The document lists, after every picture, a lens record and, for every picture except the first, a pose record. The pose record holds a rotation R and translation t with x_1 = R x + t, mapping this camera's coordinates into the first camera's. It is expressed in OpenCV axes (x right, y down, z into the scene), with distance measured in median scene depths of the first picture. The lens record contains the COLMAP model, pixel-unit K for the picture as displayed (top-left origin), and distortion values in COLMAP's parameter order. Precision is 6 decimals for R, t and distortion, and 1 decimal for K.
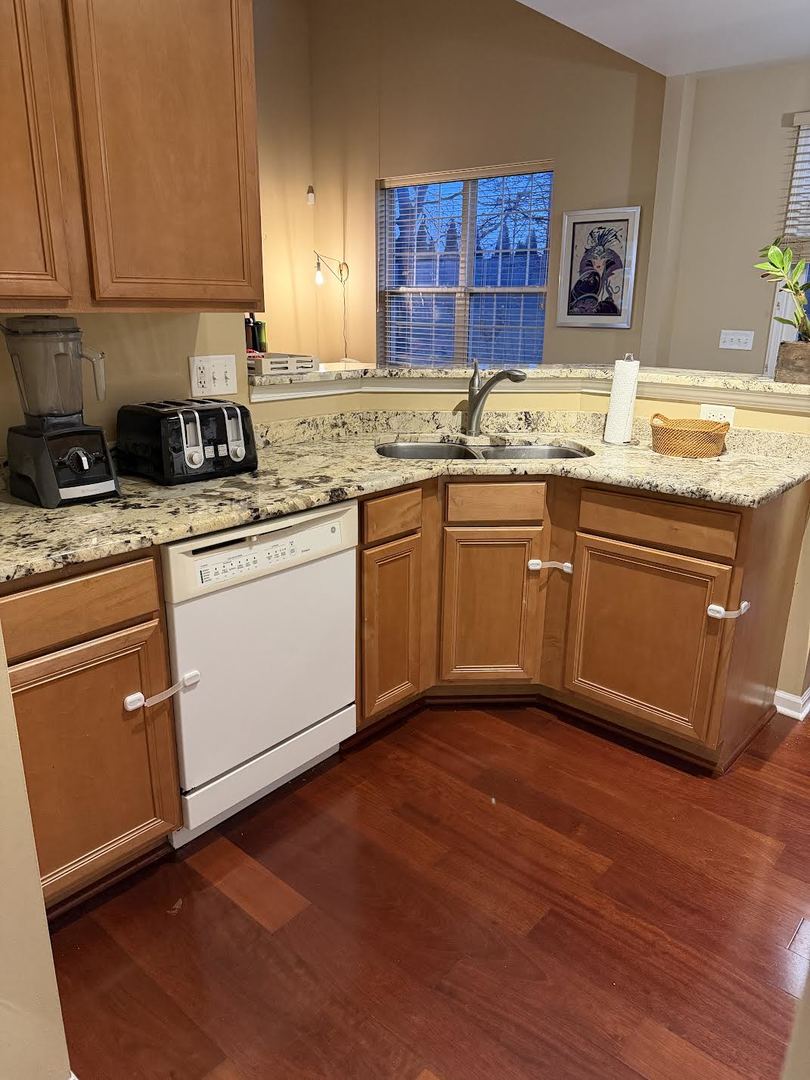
lens RADIAL K [[768.9, 0, 395.8], [0, 768.9, 538.0], [0, 0, 1]] dist [0.023786, -0.051009]
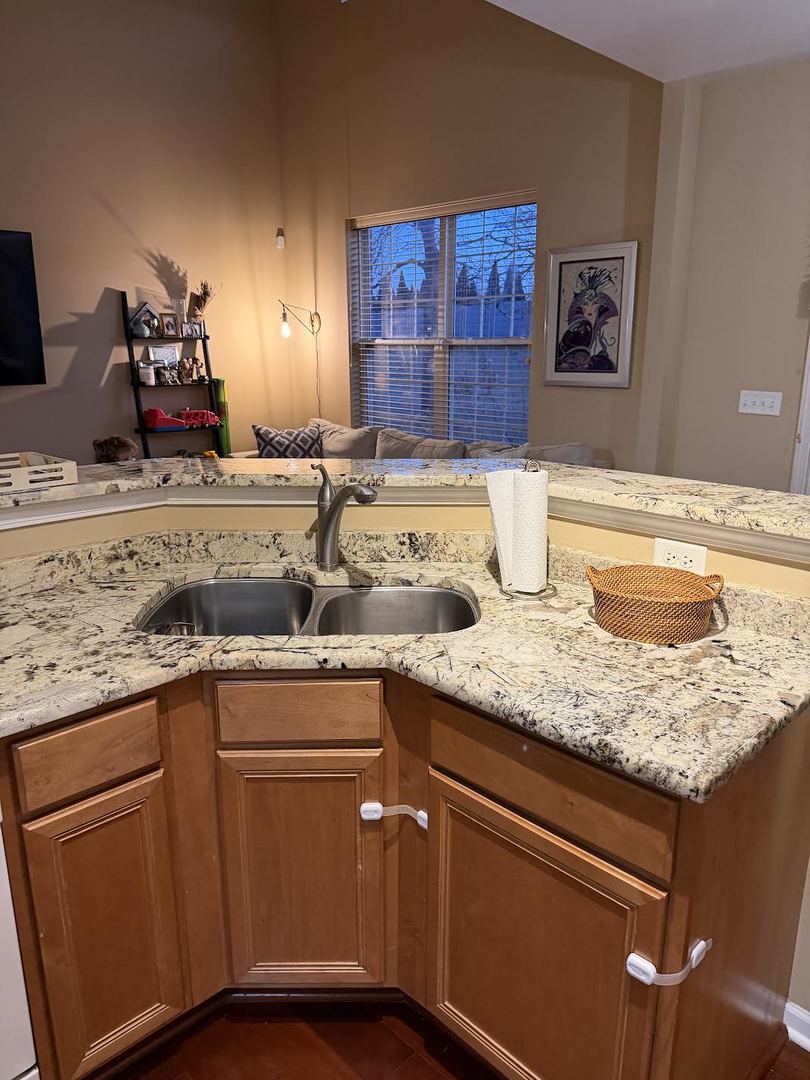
lens RADIAL K [[768.9, 0, 412.5], [0, 768.9, 535.2], [0, 0, 1]] dist [0.023786, -0.051009]
pose [[0.998749, 0.000706, -0.049996, 0.212220], [-0.003476, 0.998461, -0.055349, -0.128994], [0.049880, 0.055454, 0.997215, 0.335645]]
